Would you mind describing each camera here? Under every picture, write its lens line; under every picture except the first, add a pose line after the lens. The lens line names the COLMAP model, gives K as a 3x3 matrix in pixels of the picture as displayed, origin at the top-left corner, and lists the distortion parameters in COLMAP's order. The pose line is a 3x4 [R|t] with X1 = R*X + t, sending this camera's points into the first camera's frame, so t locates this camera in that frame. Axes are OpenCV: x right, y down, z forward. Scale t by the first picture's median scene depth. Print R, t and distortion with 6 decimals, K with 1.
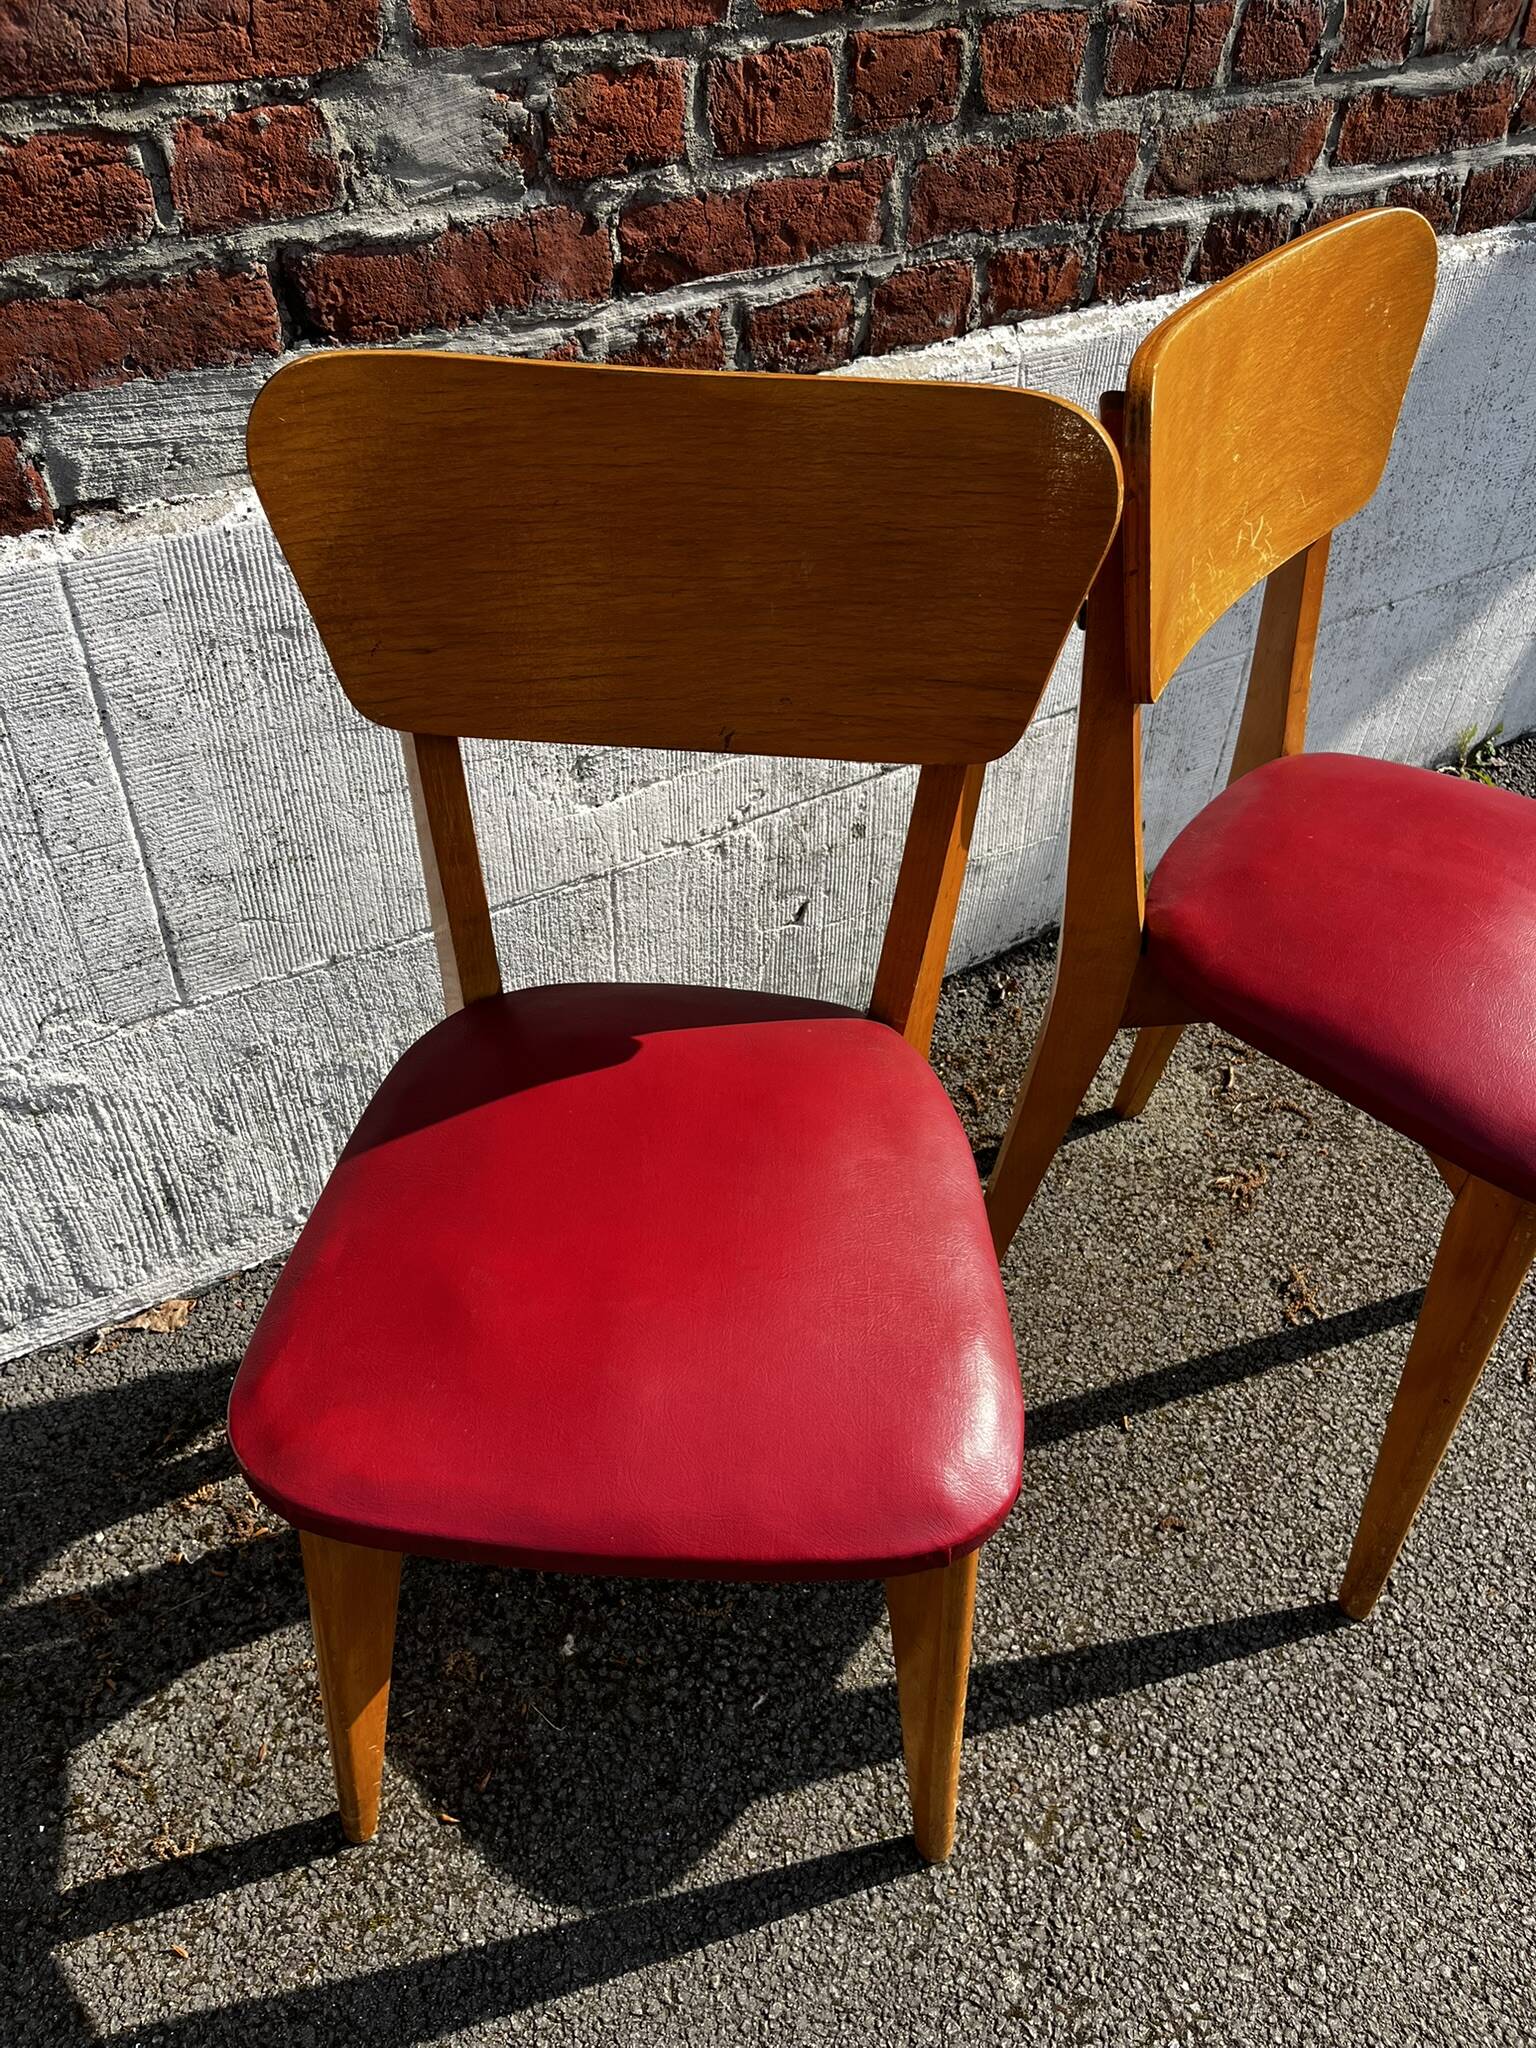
lens RADIAL K [[1545.3, 0, 766.8], [0, 1545.3, 1033.8], [0, 0, 1]] dist [0.049382, -0.074538]
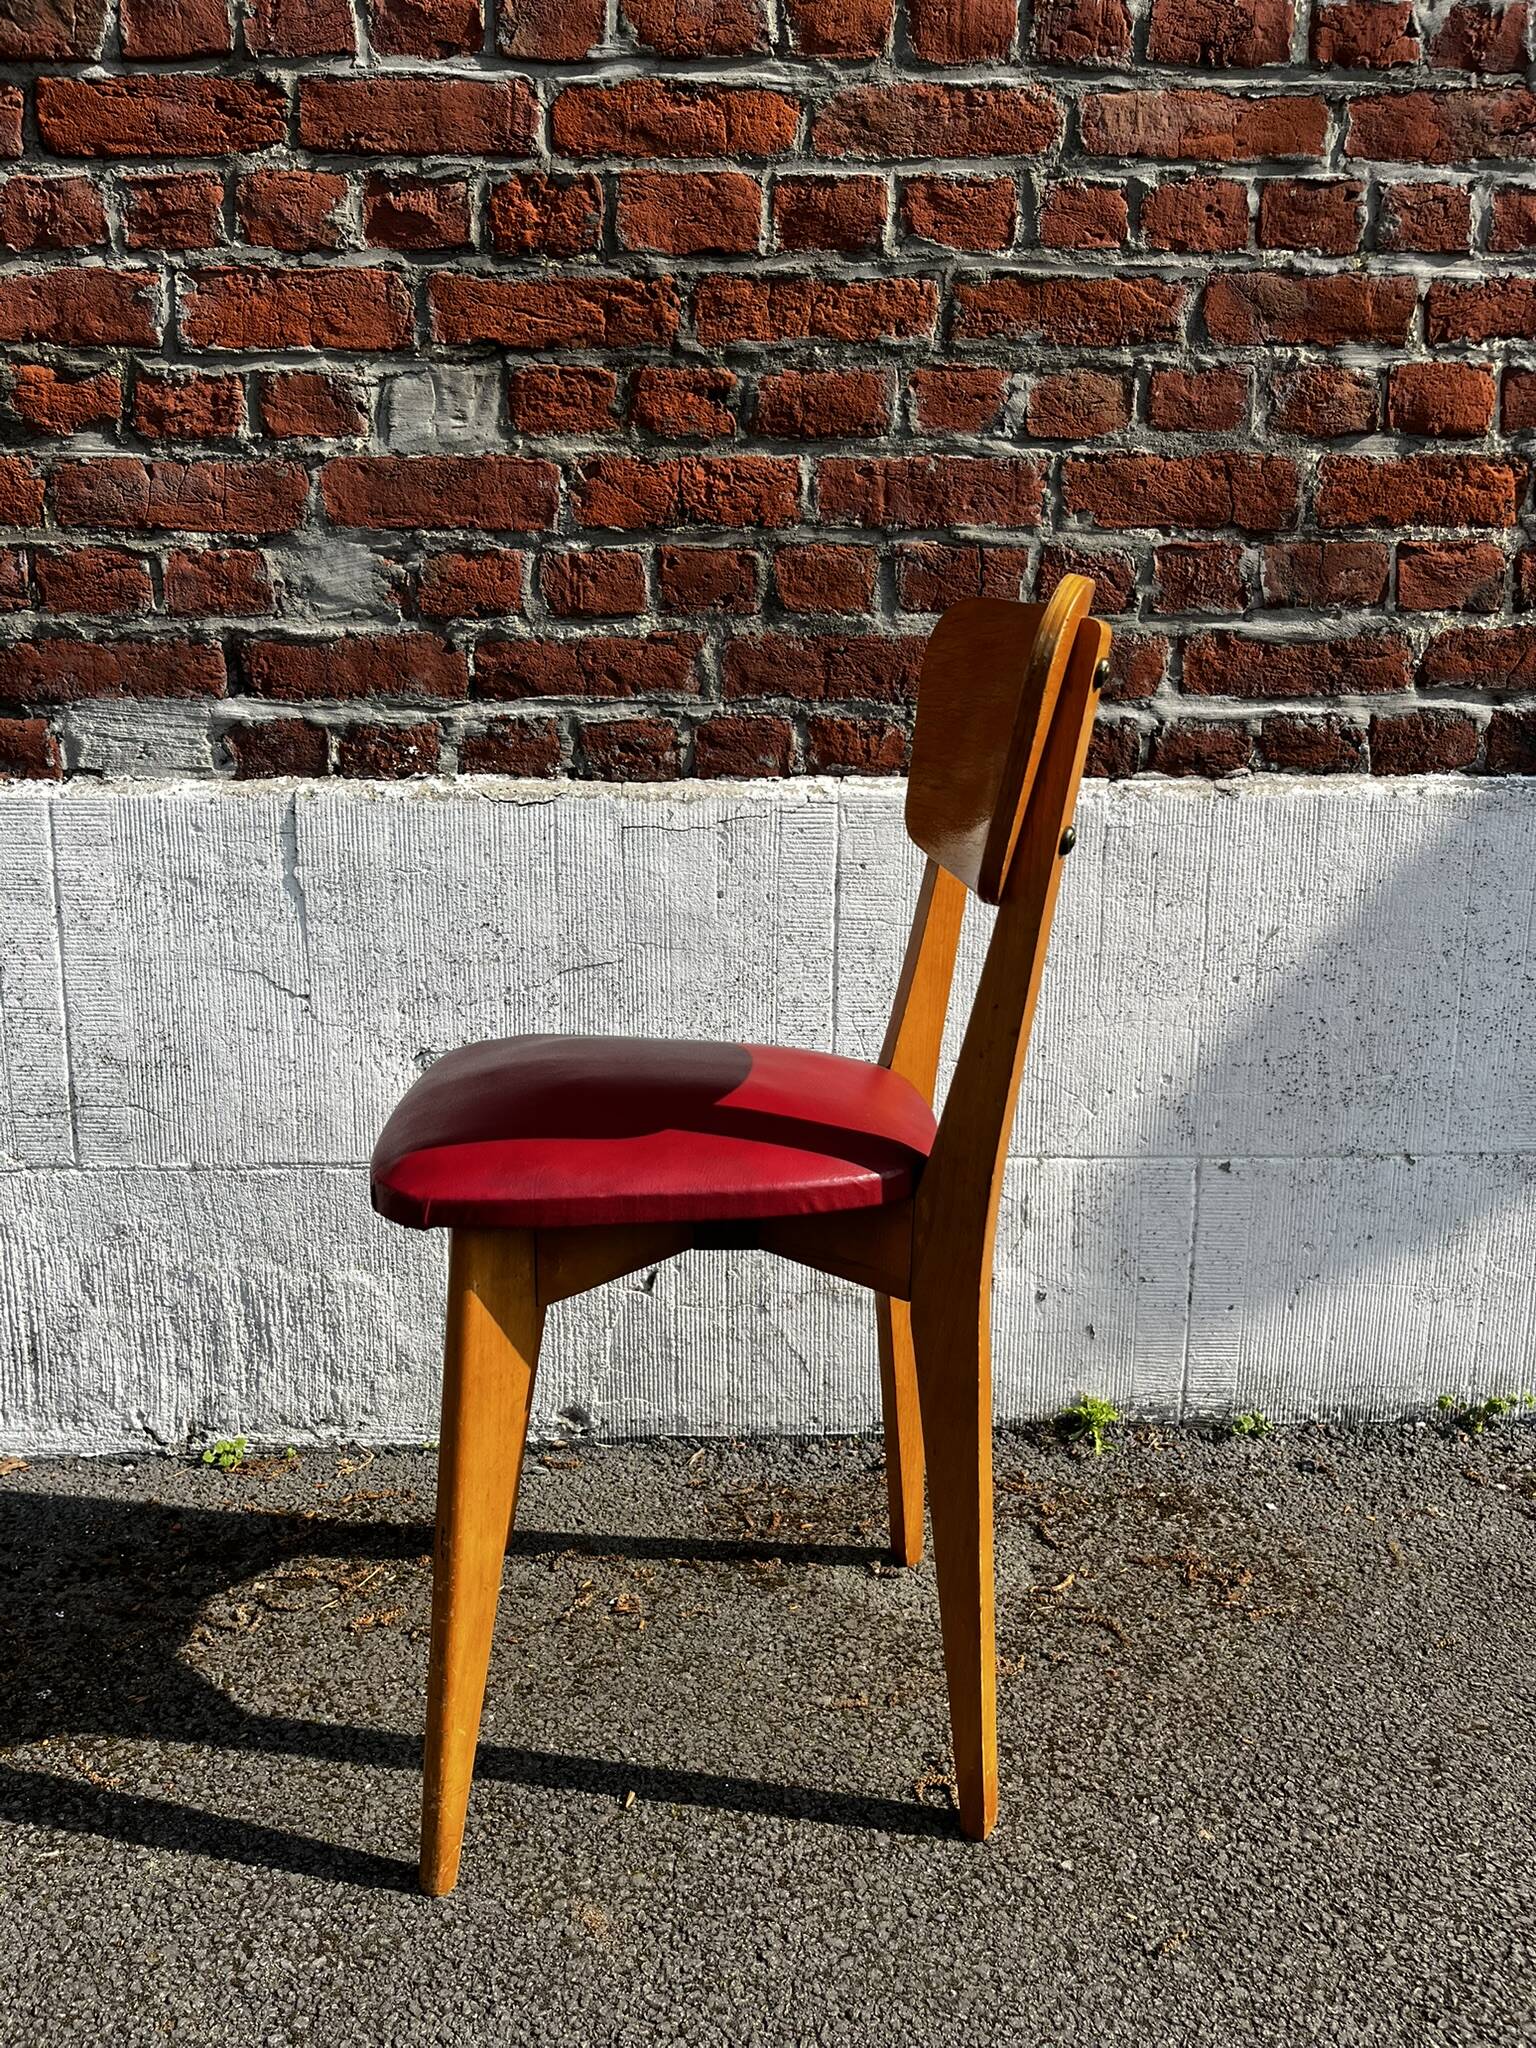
lens RADIAL K [[1545.3, 0, 774.6], [0, 1545.3, 1043.8], [0, 0, 1]] dist [0.049382, -0.074538]
pose [[0.870661, 0.075010, -0.486132, 0.826162], [-0.319996, 0.836954, -0.443971, 0.313552], [0.373568, 0.542108, 0.752706, 0.212510]]
